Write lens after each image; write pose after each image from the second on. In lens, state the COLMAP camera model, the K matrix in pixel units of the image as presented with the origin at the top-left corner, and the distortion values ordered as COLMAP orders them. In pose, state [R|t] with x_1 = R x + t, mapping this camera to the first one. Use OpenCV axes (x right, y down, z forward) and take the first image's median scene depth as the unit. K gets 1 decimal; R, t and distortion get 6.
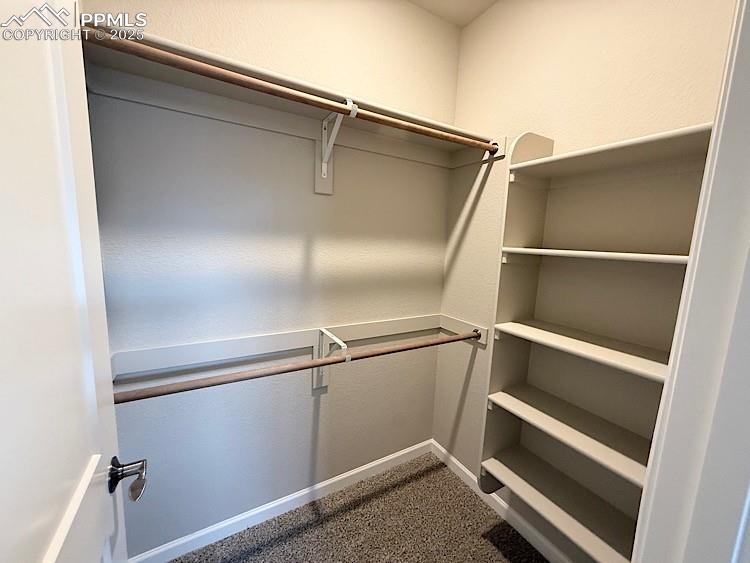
lens RADIAL K [[298.7, 0, 376.4], [0, 298.7, 284.0], [0, 0, 1]] dist [-0.000348, 0.000219]
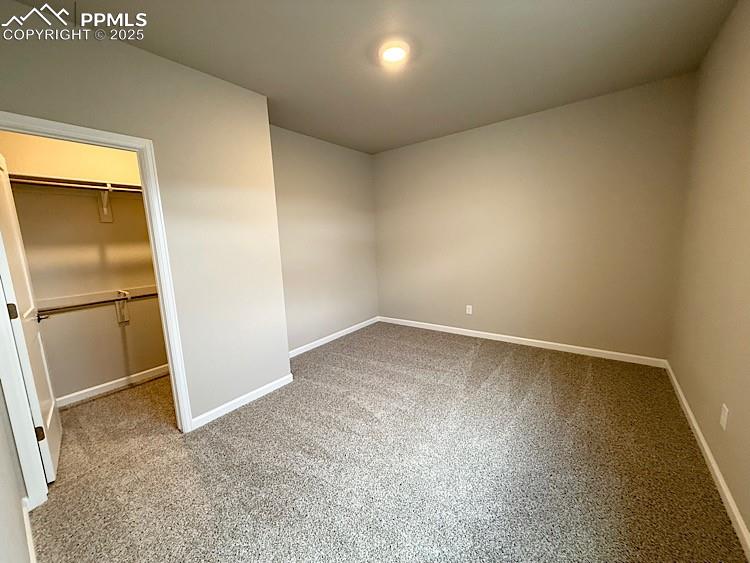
lens RADIAL K [[298.7, 0, 373.3], [0, 298.7, 277.2], [0, 0, 1]] dist [-0.000348, 0.000219]
pose [[0.919381, -0.129173, 0.371555, 0.656700], [0.122743, 0.991591, 0.041014, 0.195583], [-0.373728, 0.007898, 0.927505, -1.486951]]
